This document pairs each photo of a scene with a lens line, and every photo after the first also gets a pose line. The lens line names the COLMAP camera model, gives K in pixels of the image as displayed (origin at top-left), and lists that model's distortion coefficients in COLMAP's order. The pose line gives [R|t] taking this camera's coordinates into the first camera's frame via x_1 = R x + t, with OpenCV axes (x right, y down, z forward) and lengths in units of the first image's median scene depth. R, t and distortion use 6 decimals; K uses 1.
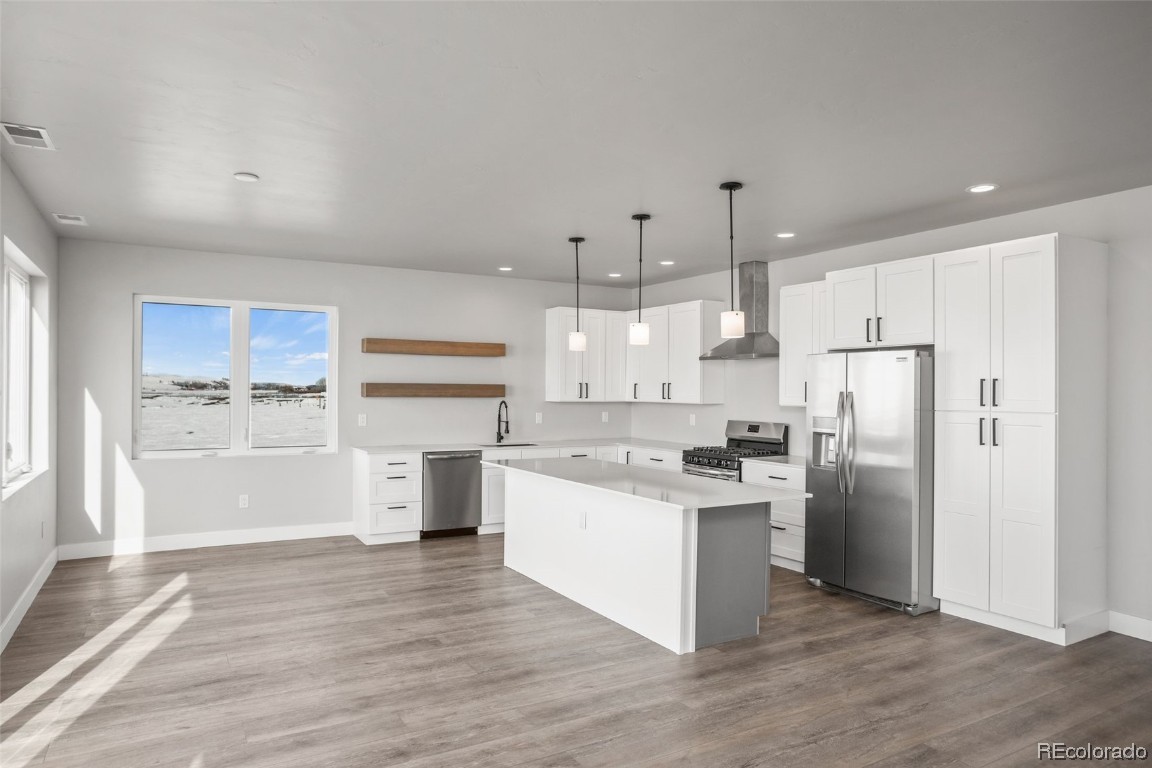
lens RADIAL K [[697.6, 0, 576.0], [0, 697.6, 384.0], [0, 0, 1]] dist [-0.075618, 0.000032]
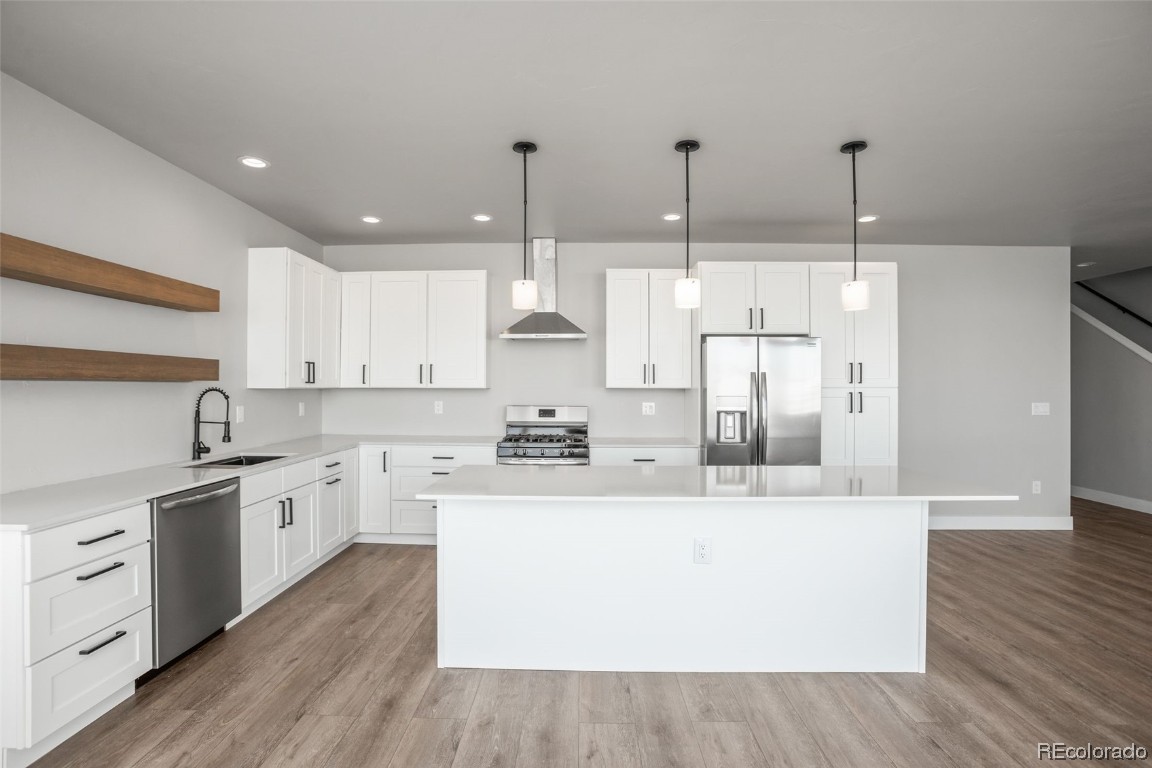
lens RADIAL K [[554.8, 0, 576.0], [0, 554.8, 384.0], [0, 0, 1]] dist [-0.002697, -0.000185]
pose [[0.530791, -0.004536, 0.847491, -0.361731], [-0.005496, 0.999946, 0.008794, 0.016680], [-0.847485, -0.009326, 0.530738, 0.536639]]
